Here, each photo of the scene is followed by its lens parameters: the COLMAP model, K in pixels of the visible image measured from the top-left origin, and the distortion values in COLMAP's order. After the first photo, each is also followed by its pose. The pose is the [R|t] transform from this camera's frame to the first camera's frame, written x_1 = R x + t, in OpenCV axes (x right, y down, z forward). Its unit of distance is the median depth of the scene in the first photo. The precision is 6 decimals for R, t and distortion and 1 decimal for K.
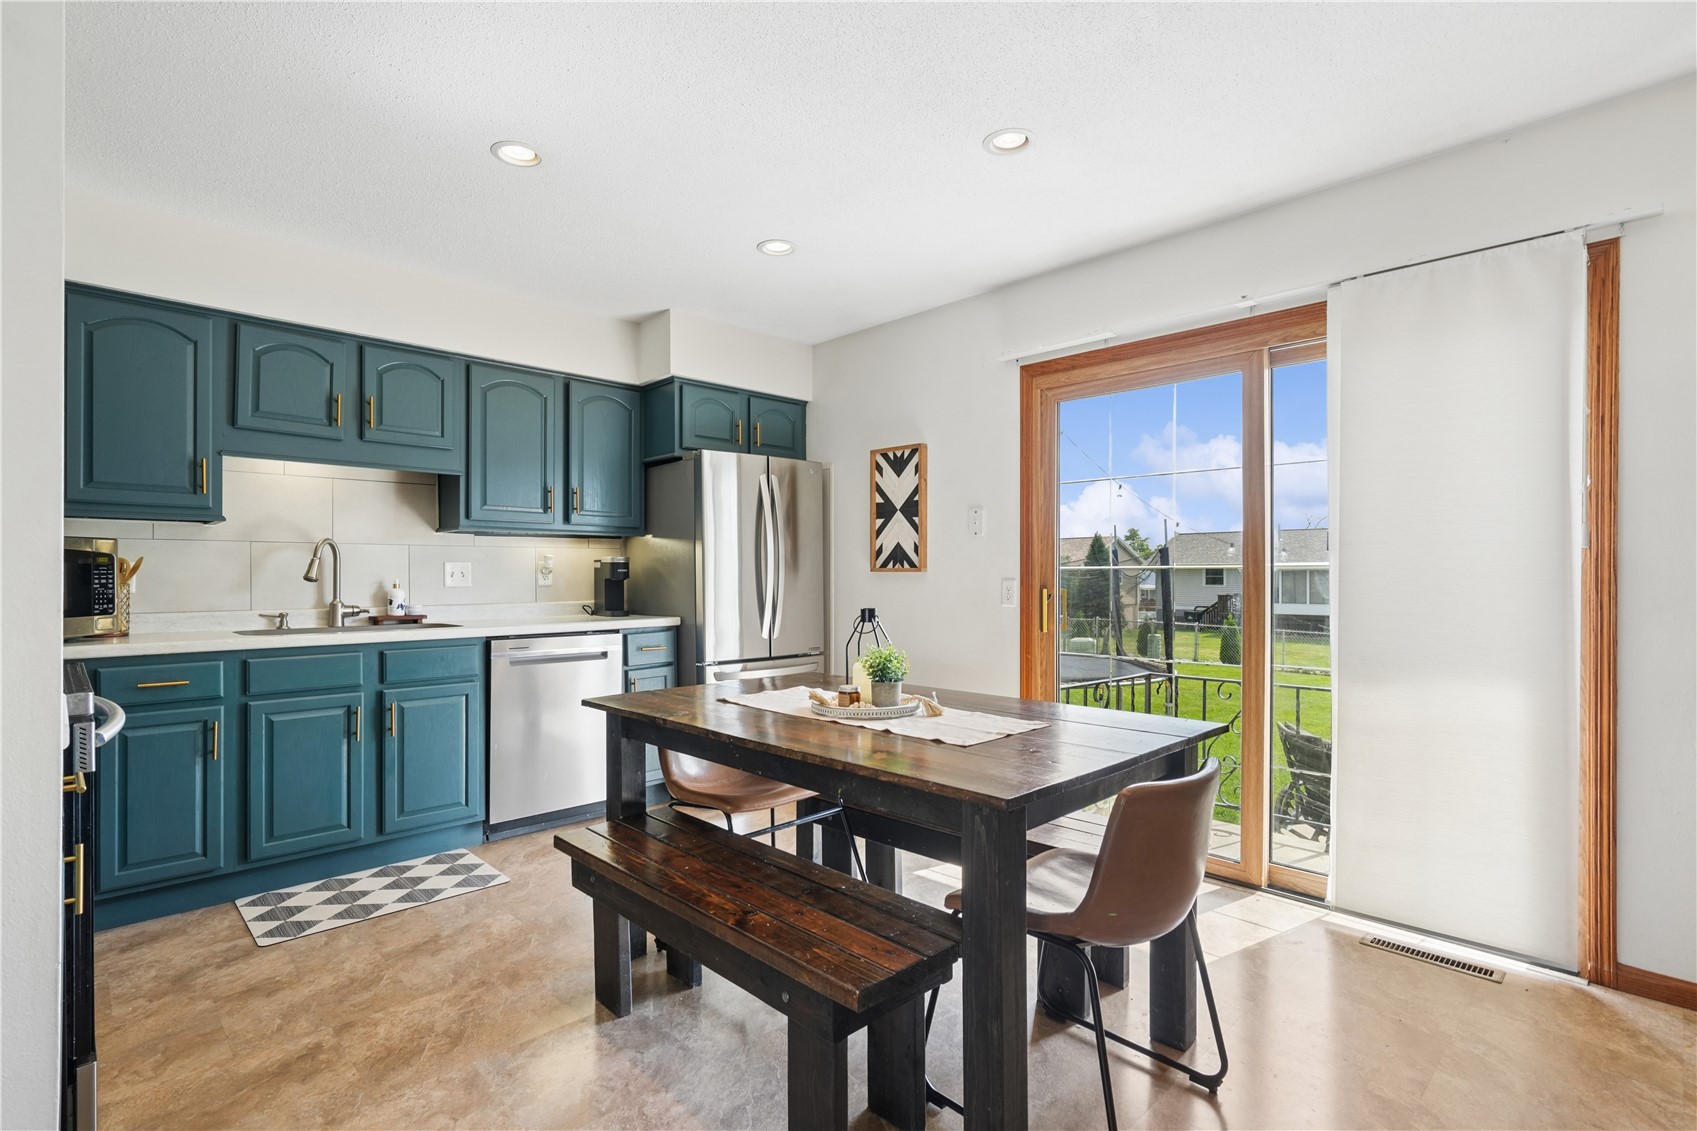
lens RADIAL K [[789.9, 0, 845.0], [0, 789.9, 564.1], [0, 0, 1]] dist [-0.002207, -0.000568]
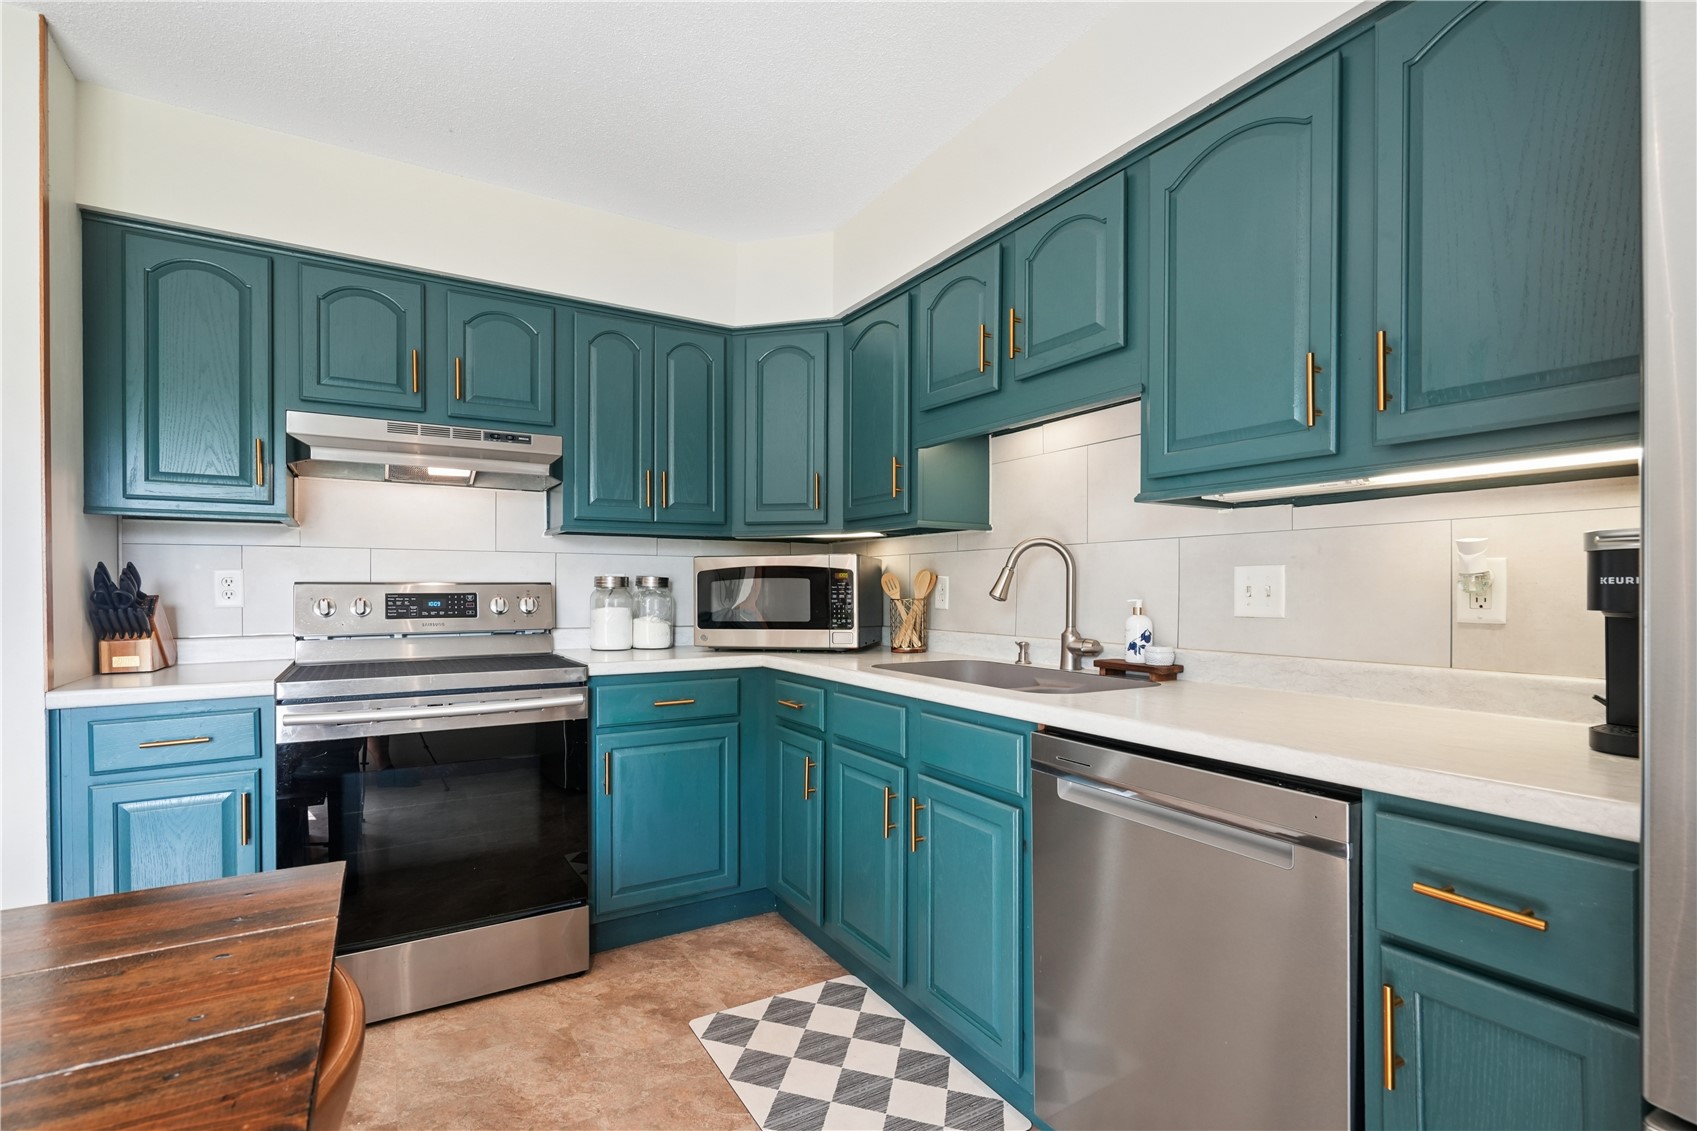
lens RADIAL K [[789.9, 0, 857.5], [0, 789.9, 589.0], [0, 0, 1]] dist [-0.002207, -0.000568]
pose [[-0.228341, 0.005222, -0.973567, 0.040205], [0.012979, 0.999913, 0.002320, 0.008343], [0.973495, -0.012106, -0.228389, 1.006304]]
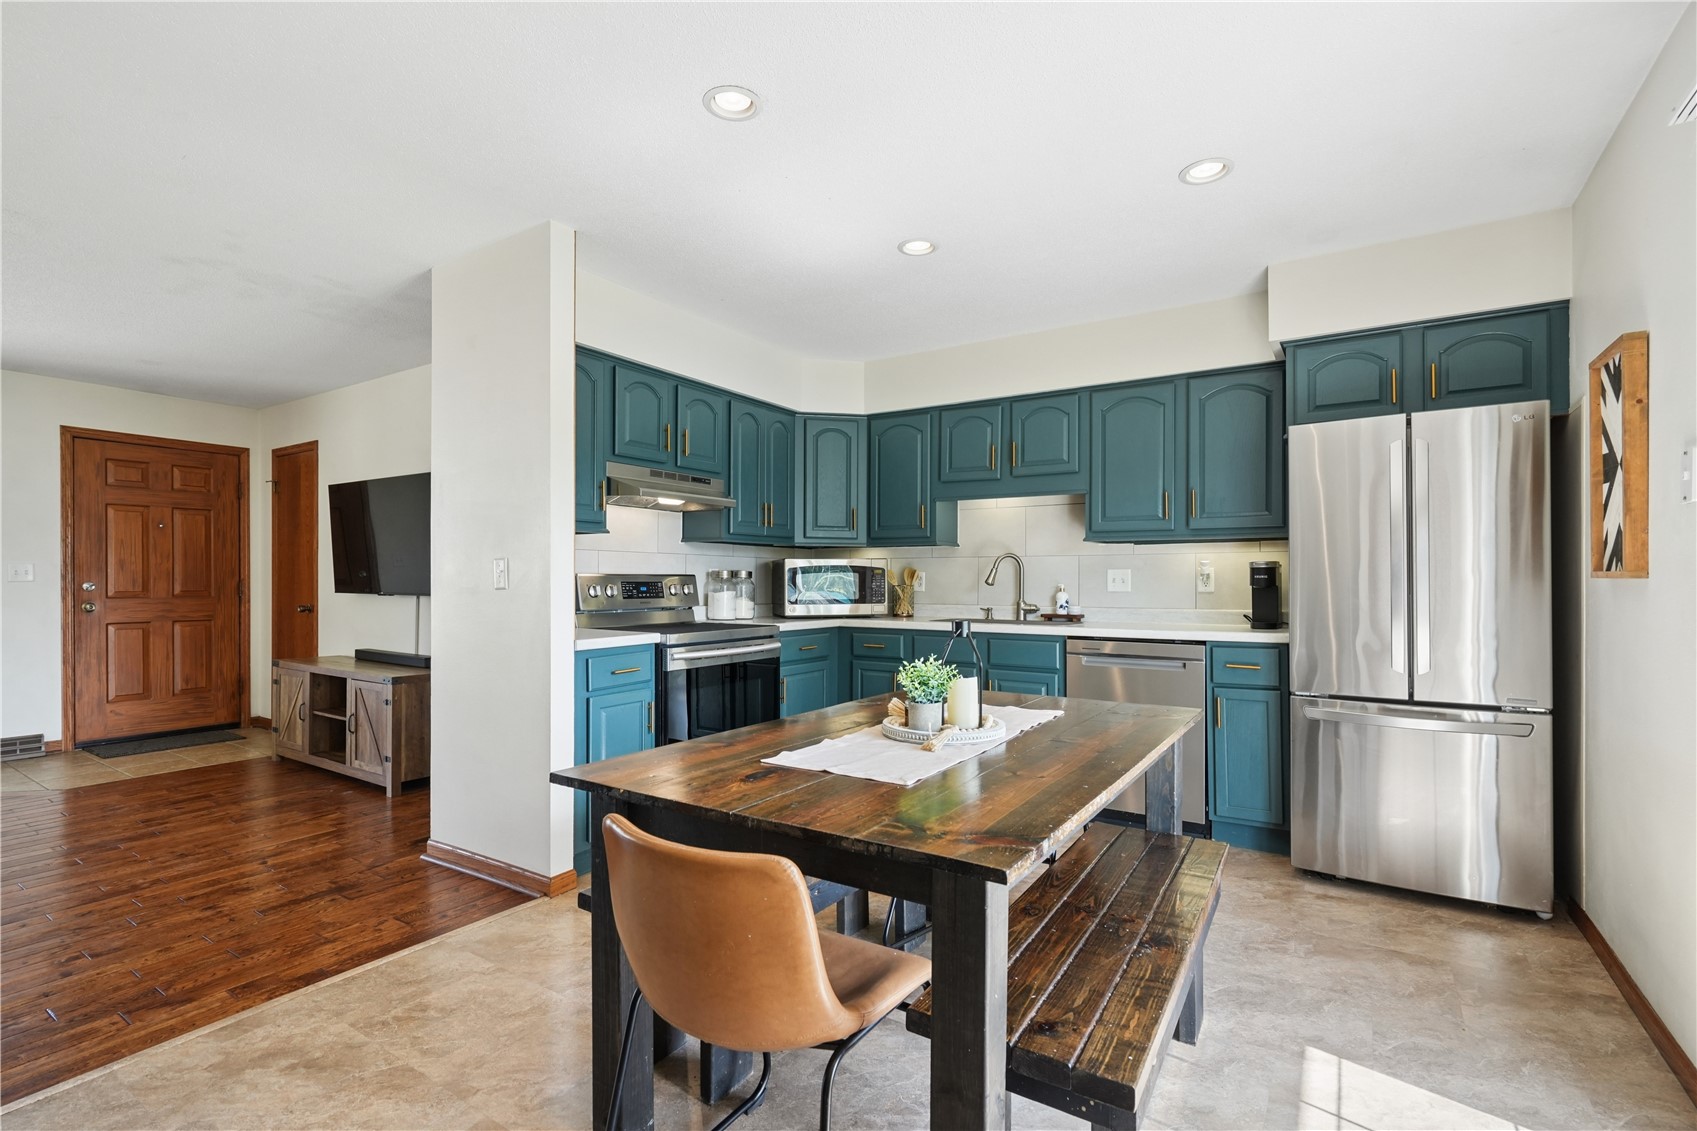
lens RADIAL K [[789.9, 0, 859.3], [0, 789.9, 582.1], [0, 0, 1]] dist [-0.002207, -0.000568]
pose [[0.234884, 0.006497, -0.972002, 0.577253], [0.009615, 0.999913, 0.009007, 0.002179], [0.971976, -0.011462, 0.234802, 0.447244]]
